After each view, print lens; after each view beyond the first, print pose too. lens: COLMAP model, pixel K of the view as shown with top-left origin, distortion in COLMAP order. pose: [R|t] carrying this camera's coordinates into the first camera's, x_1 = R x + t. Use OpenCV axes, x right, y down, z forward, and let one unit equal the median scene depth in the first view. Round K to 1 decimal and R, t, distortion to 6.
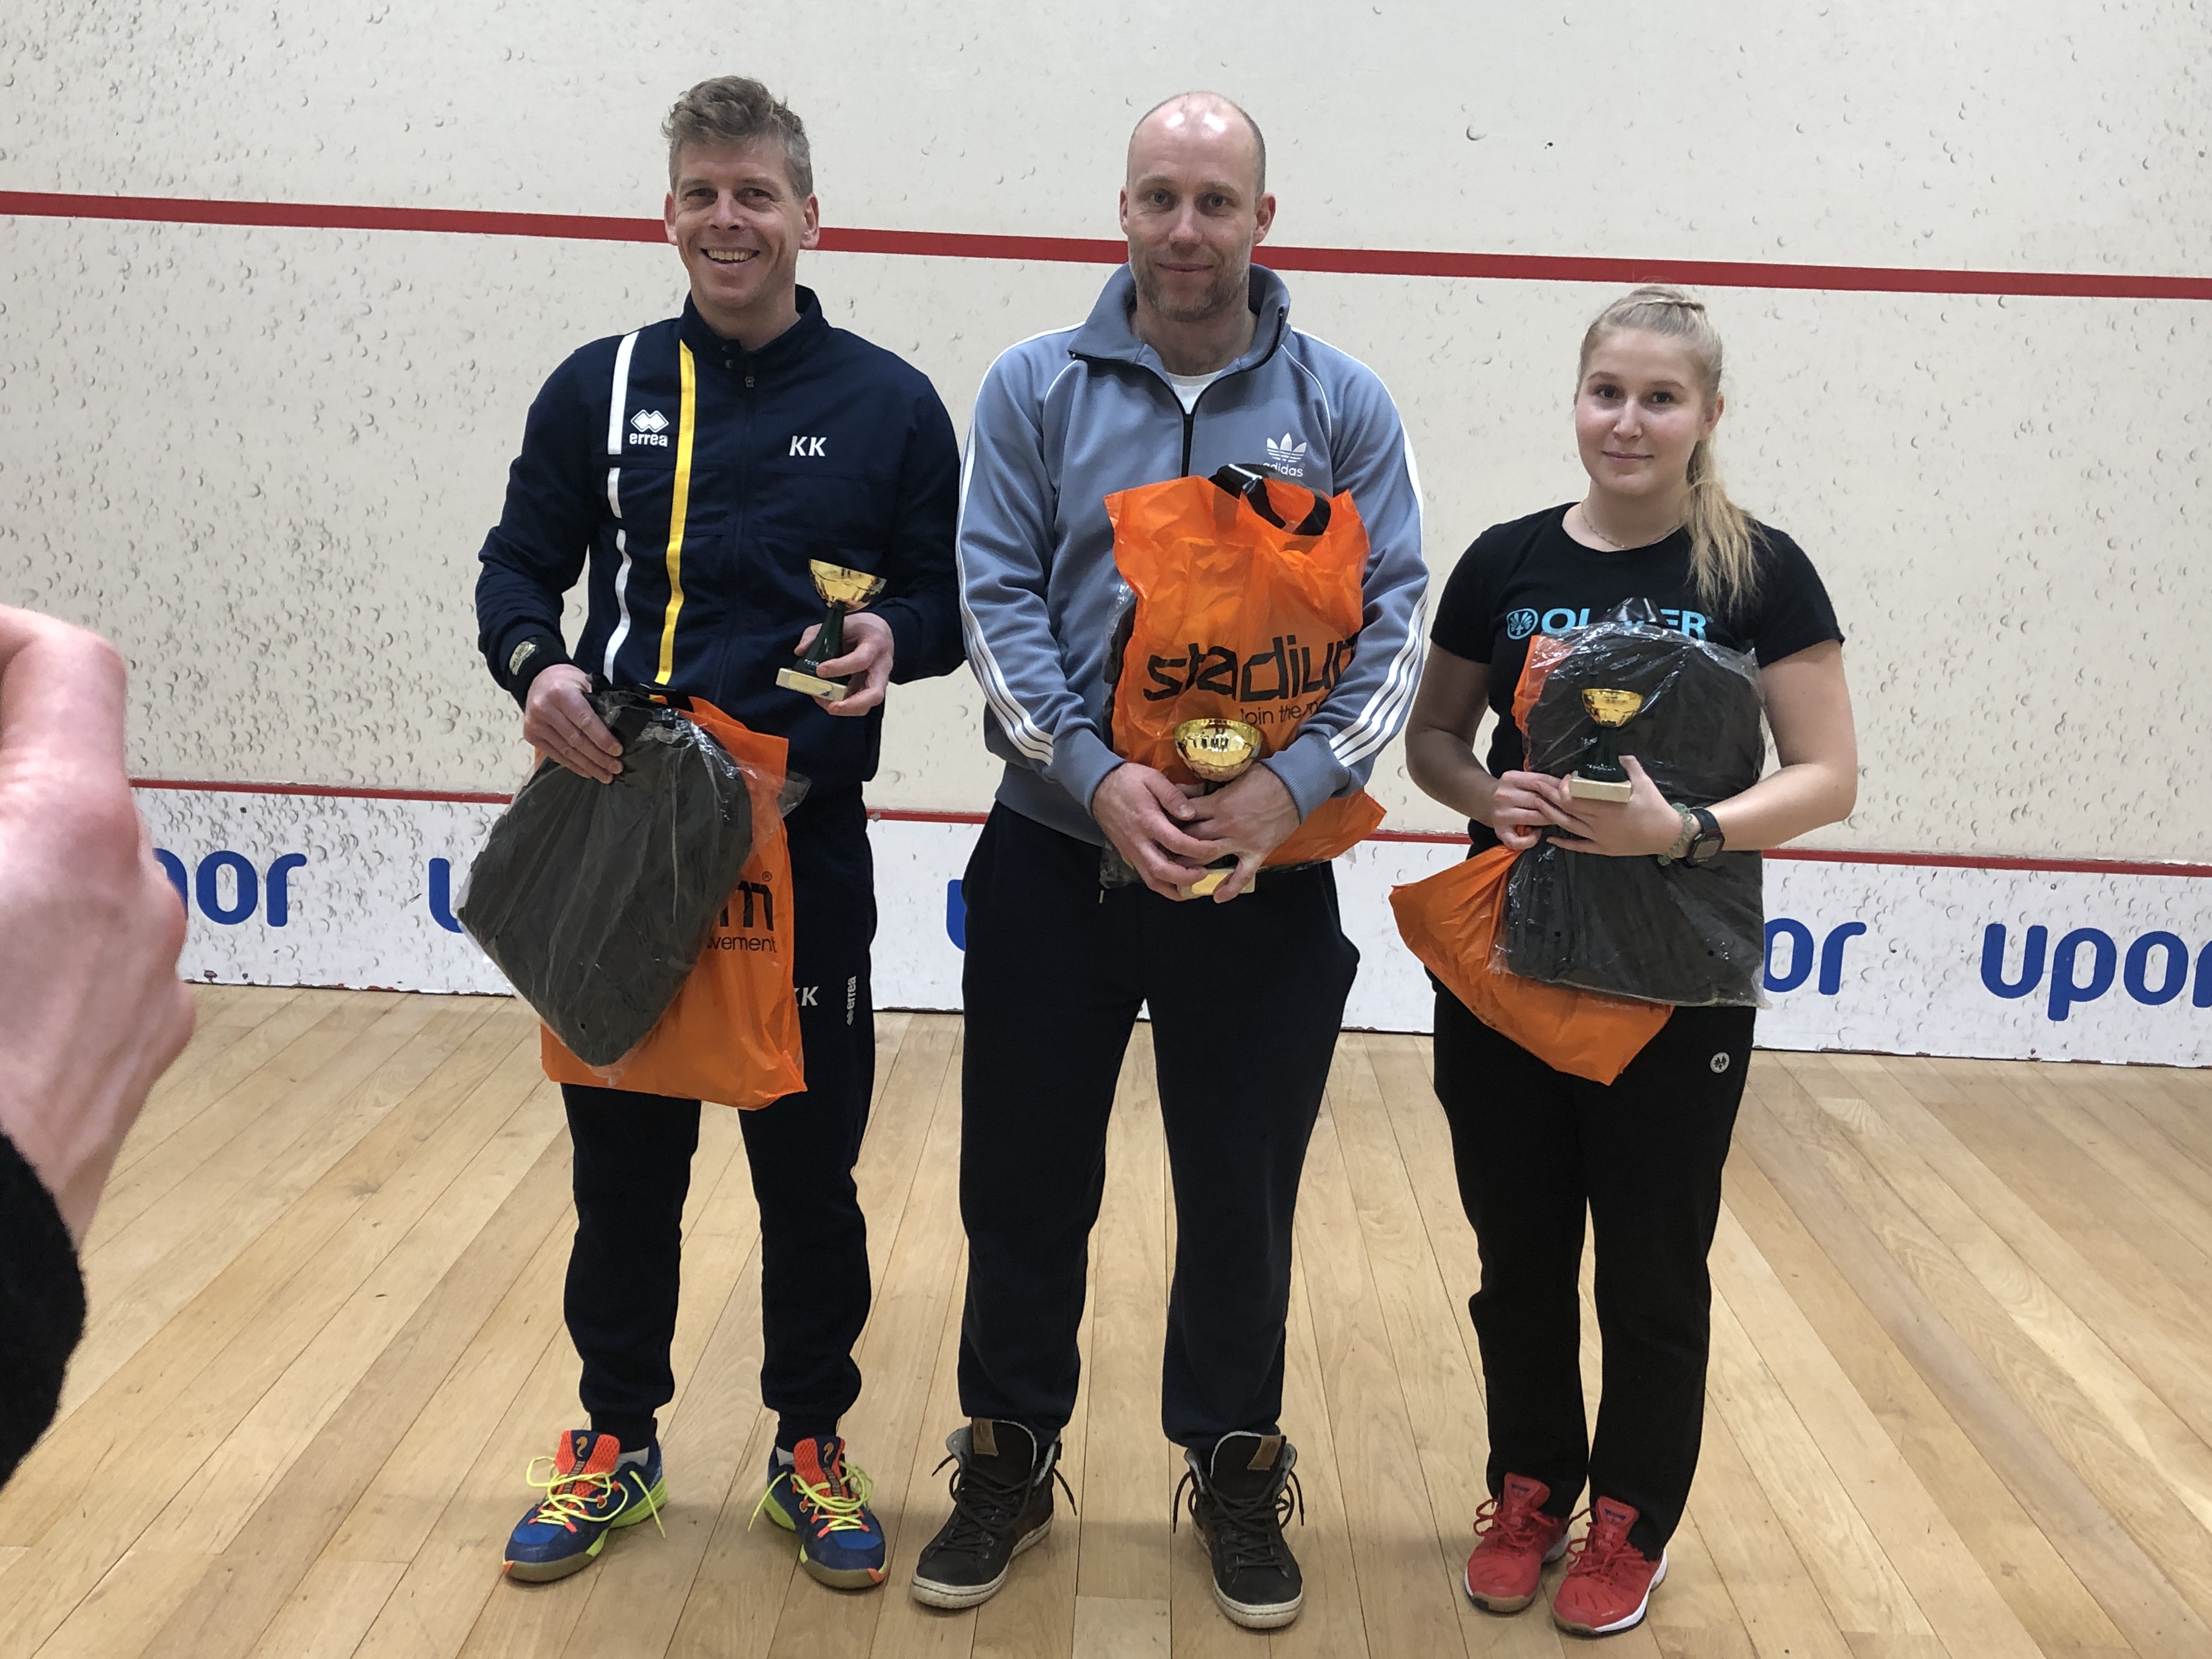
lens RADIAL K [[2393.1, 0, 1104.2], [0, 2393.1, 830.9], [0, 0, 1]] dist [-0.002100, 0.000000]
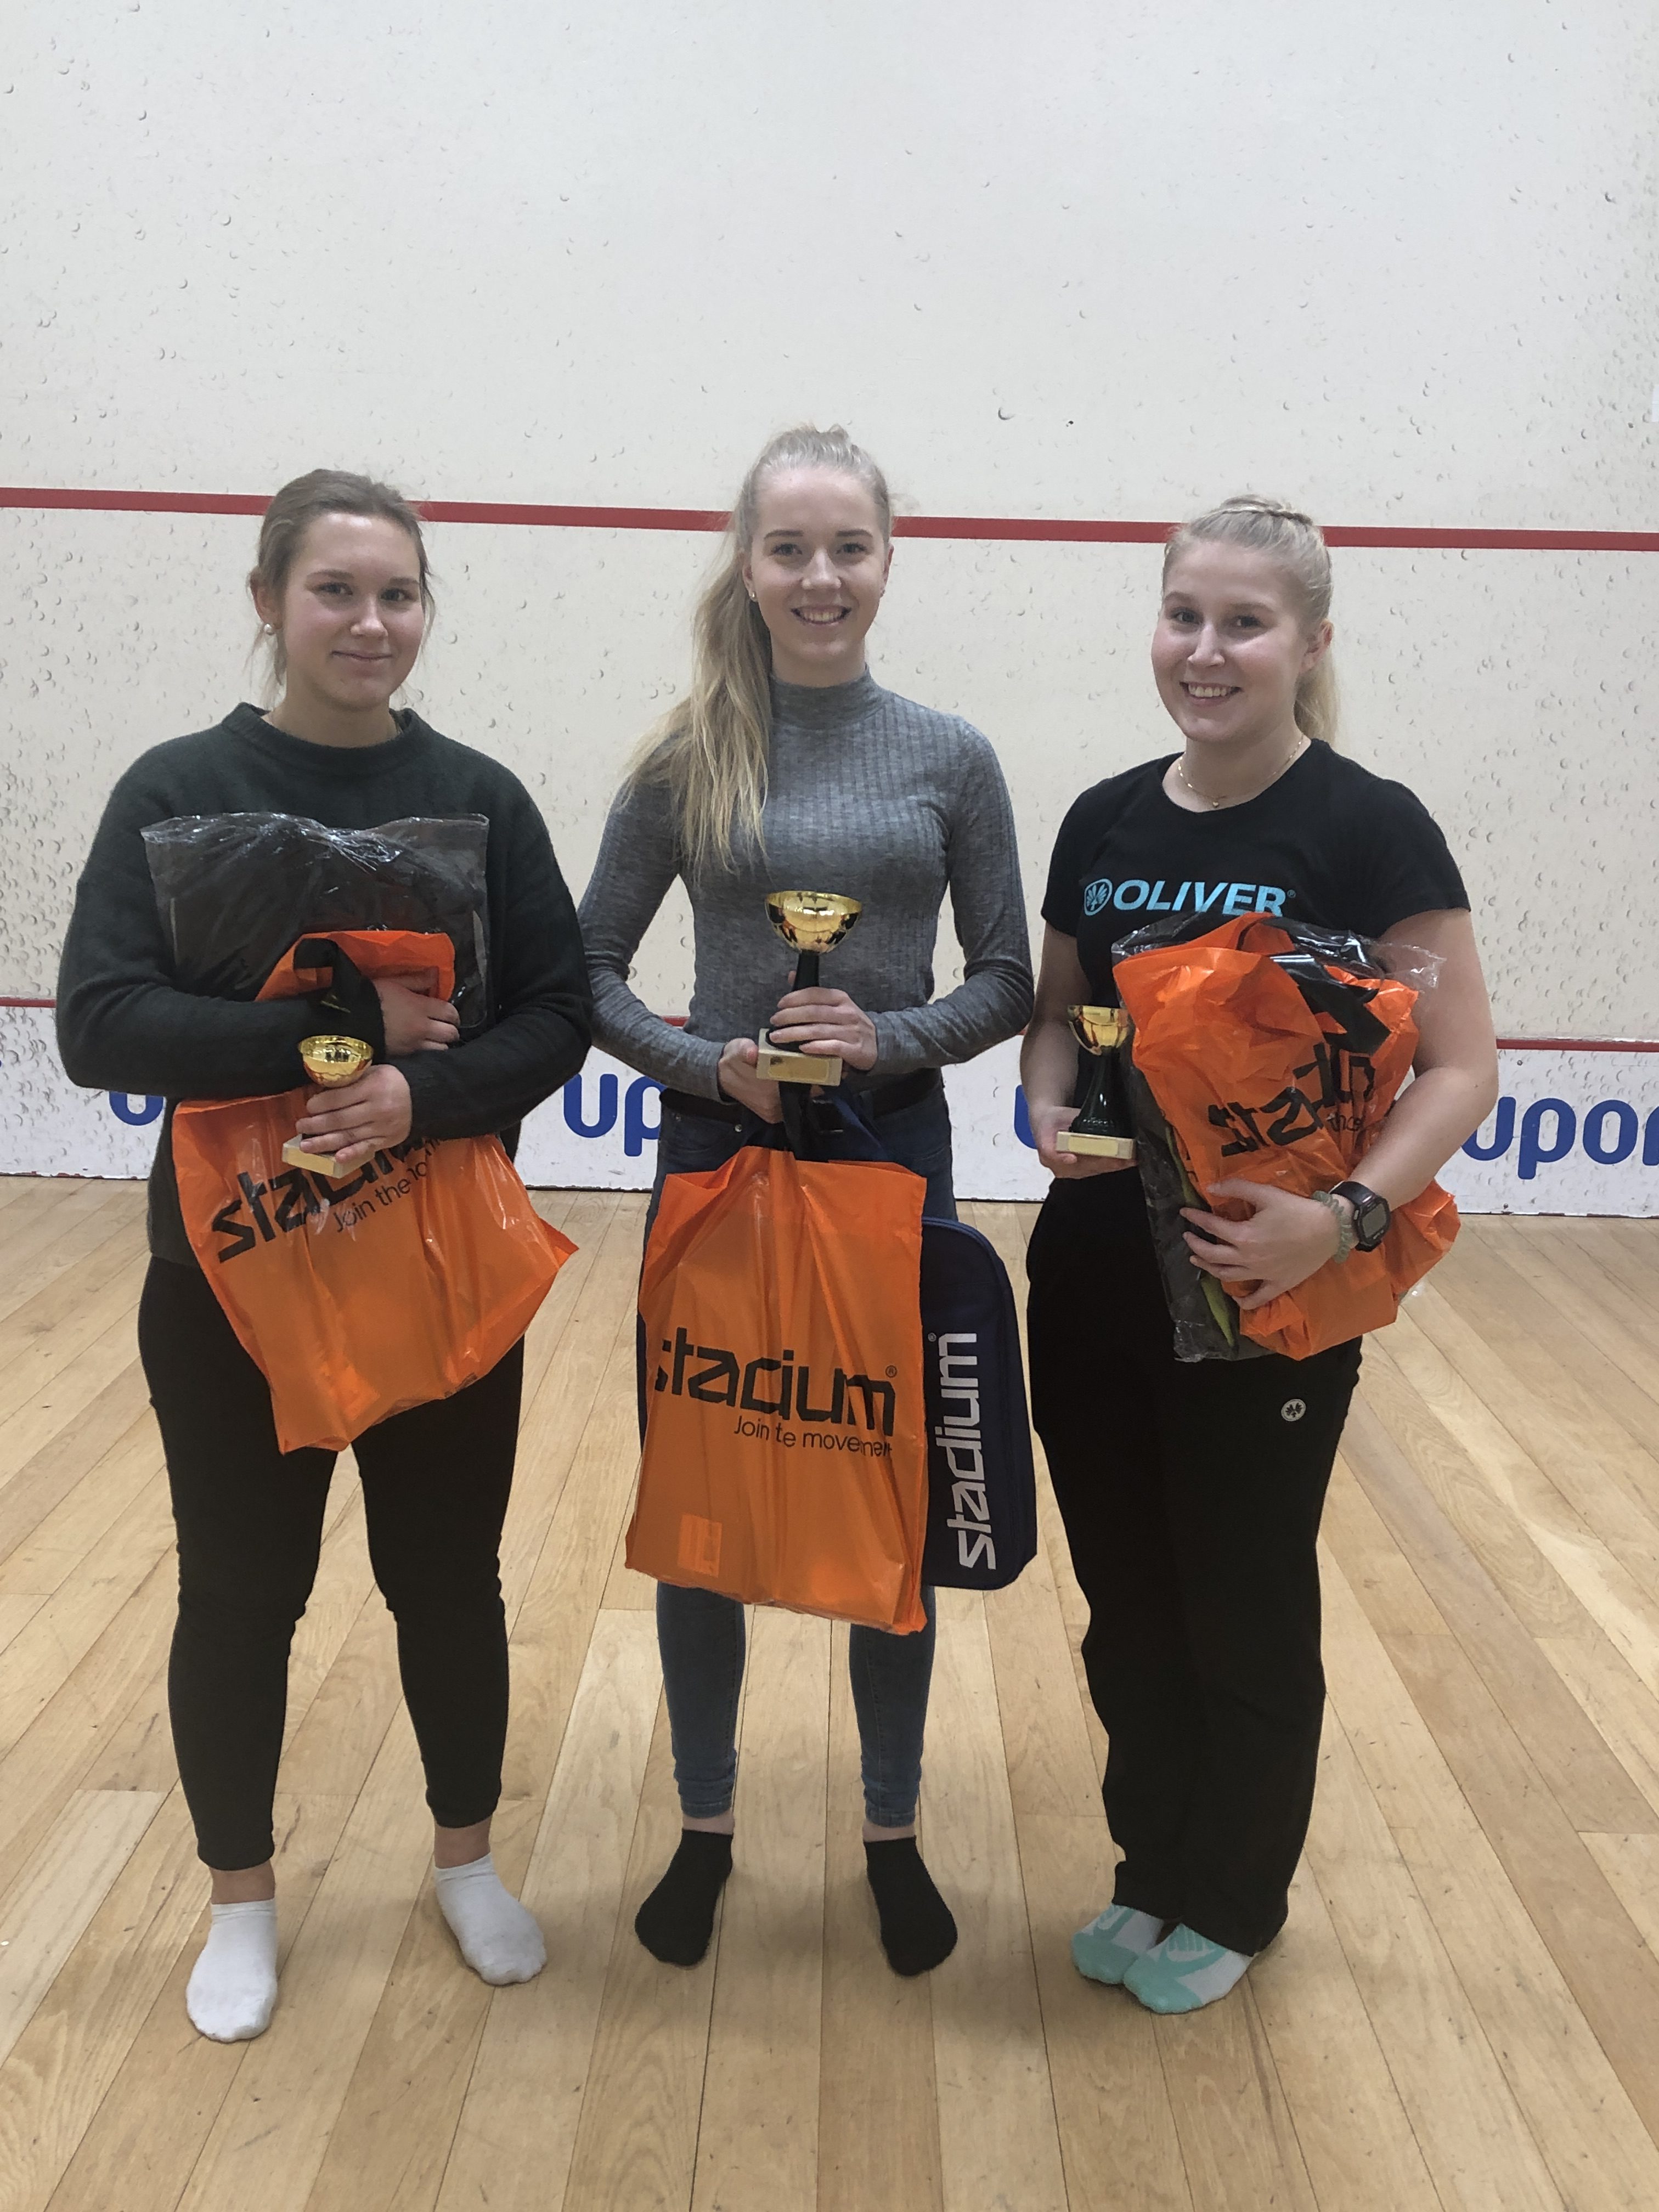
lens RADIAL K [[2233.6, 0, 832.5], [0, 2233.6, 1100.9], [0, 0, 1]] dist [-0.011780, 0.000000]
pose [[0.999792, -0.014914, 0.013876, 0.055248], [0.014760, 0.999829, 0.011122, 0.027484], [-0.014040, -0.010915, 0.999842, -0.079935]]
